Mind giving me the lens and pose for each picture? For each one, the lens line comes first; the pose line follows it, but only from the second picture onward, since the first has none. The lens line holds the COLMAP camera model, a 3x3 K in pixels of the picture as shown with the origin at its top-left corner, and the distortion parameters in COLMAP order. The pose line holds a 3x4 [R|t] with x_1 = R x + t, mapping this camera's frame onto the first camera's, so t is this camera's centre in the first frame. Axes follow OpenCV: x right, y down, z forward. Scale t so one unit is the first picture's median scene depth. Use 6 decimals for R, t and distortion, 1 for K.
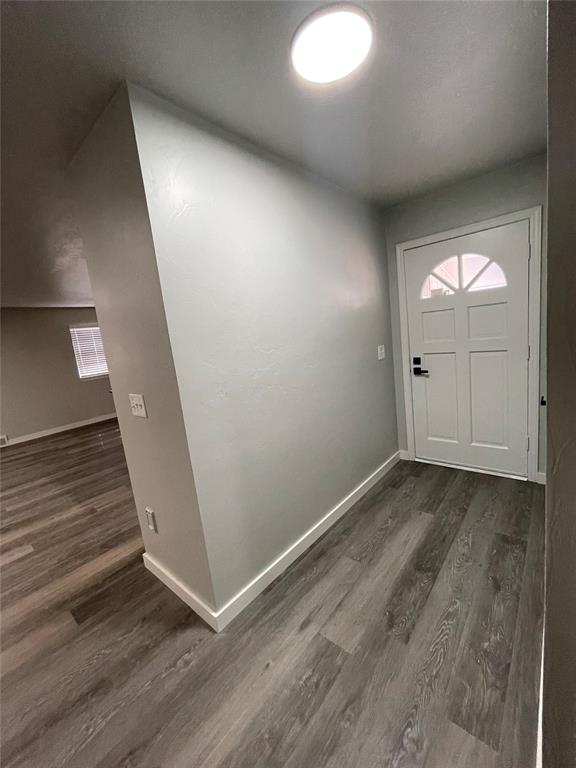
lens RADIAL K [[310.7, 0, 288.0], [0, 310.7, 384.0], [0, 0, 1]] dist [-0.000595, -0.000240]
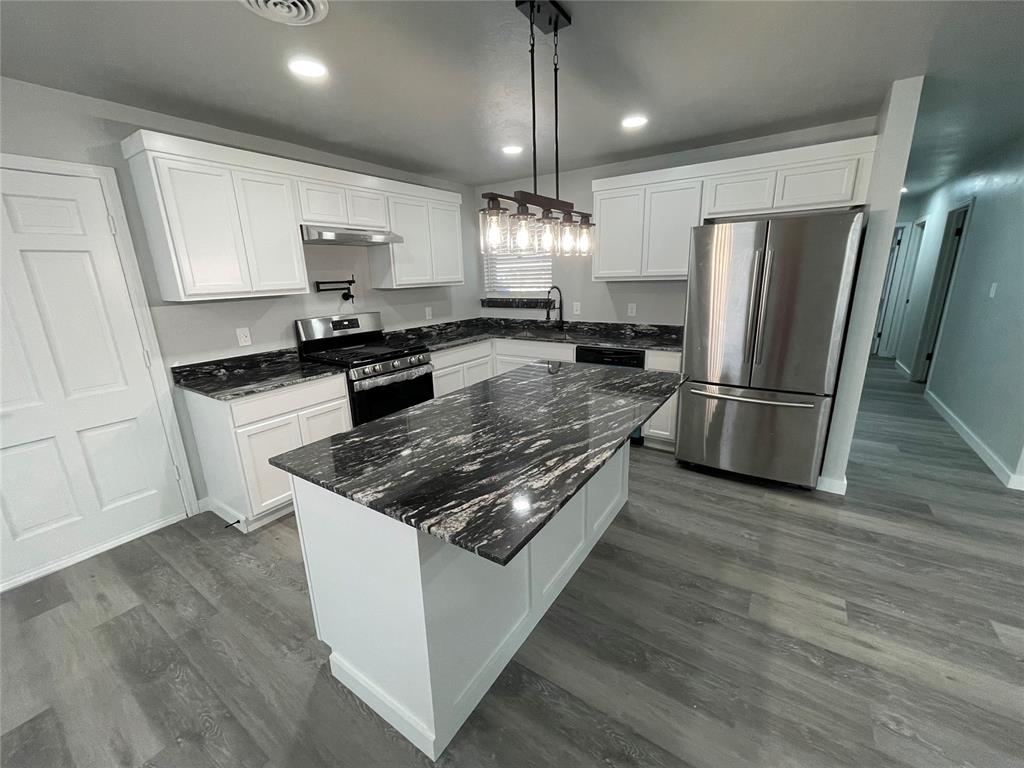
lens RADIAL K [[414.3, 0, 508.6], [0, 414.3, 383.1], [0, 0, 1]] dist [-0.000595, -0.000240]
pose [[-0.112381, -0.153458, 0.981744, -1.141125], [0.189845, 0.966487, 0.172805, -0.135895], [-0.975361, 0.205799, -0.079482, 1.497993]]
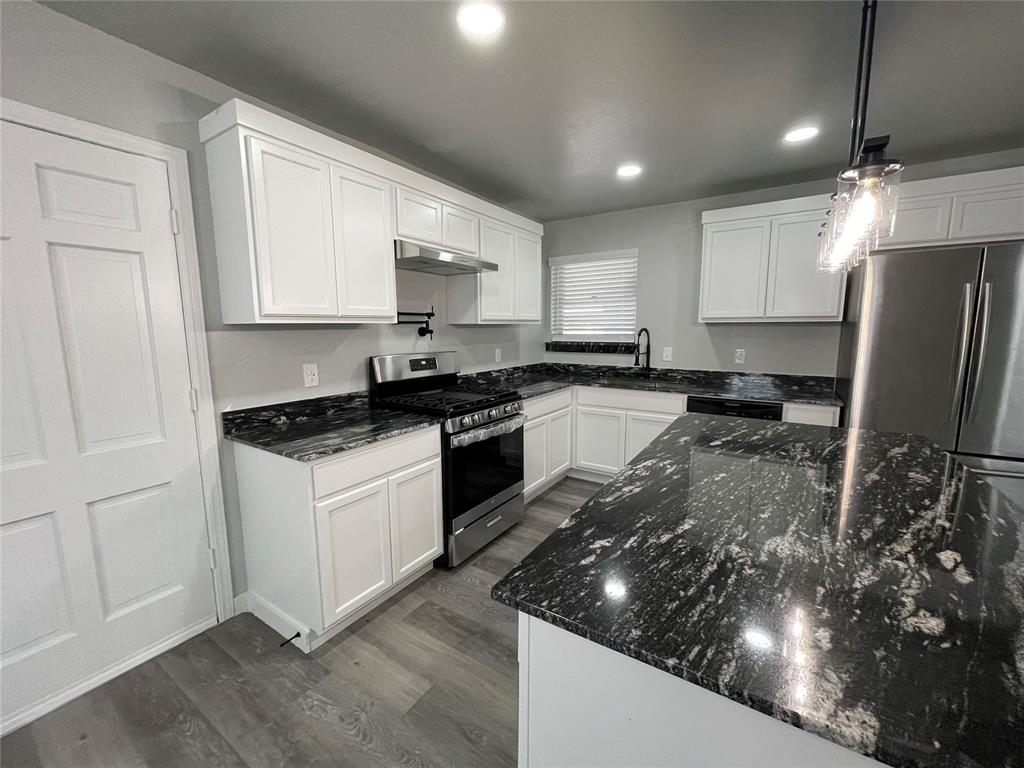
lens RADIAL K [[414.3, 0, 508.6], [0, 414.3, 383.1], [0, 0, 1]] dist [-0.000595, -0.000240]
pose [[-0.134941, -0.034966, 0.990236, -0.899431], [0.167444, 0.984199, 0.057571, -0.159917], [-0.976603, 0.173578, -0.126954, 1.753140]]
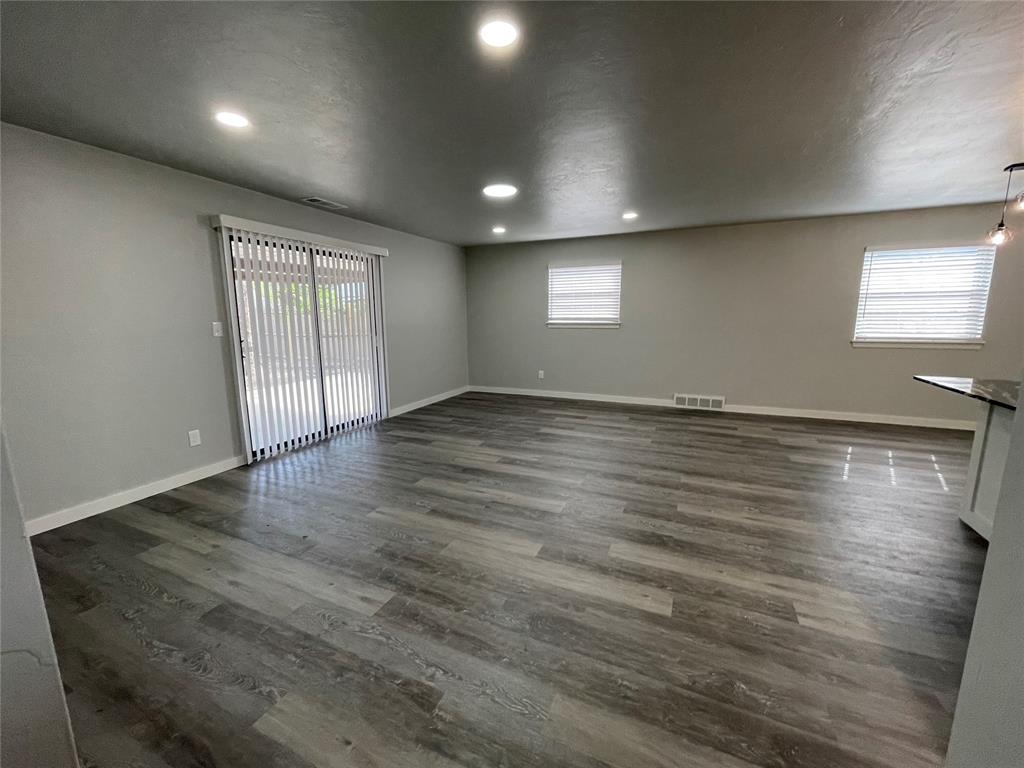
lens RADIAL K [[414.3, 0, 508.6], [0, 414.3, 383.1], [0, 0, 1]] dist [-0.000595, -0.000240]
pose [[0.278792, 0.251238, -0.926906, -0.251666], [-0.166715, 0.963180, 0.210926, 0.010373], [0.945770, 0.095725, 0.310412, 0.365629]]
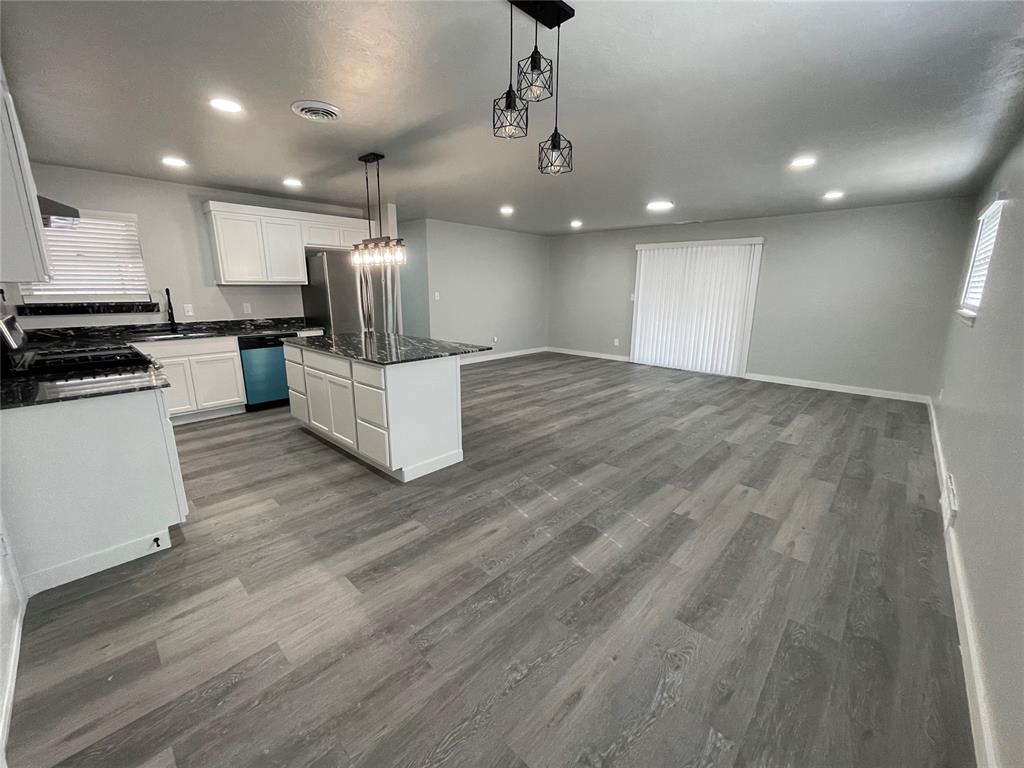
lens RADIAL K [[414.3, 0, 508.6], [0, 414.3, 383.1], [0, 0, 1]] dist [-0.000595, -0.000240]
pose [[-0.994183, 0.083050, 0.068582, -0.978894], [0.102465, 0.925507, 0.364605, -0.283339], [-0.033192, 0.369512, -0.928633, 2.613376]]
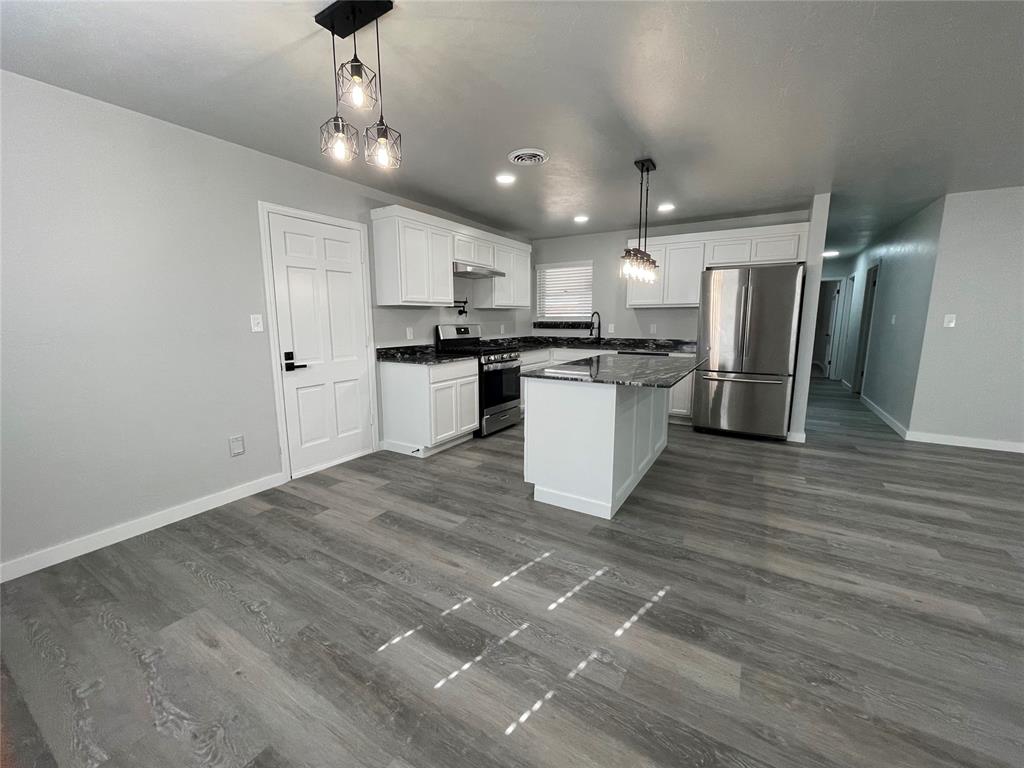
lens RADIAL K [[414.3, 0, 508.6], [0, 414.3, 383.1], [0, 0, 1]] dist [-0.000595, -0.000240]
pose [[-0.163006, -0.053547, 0.985171, -1.594562], [0.168277, 0.982386, 0.081239, -0.079398], [-0.972169, 0.179024, -0.151124, 1.924412]]
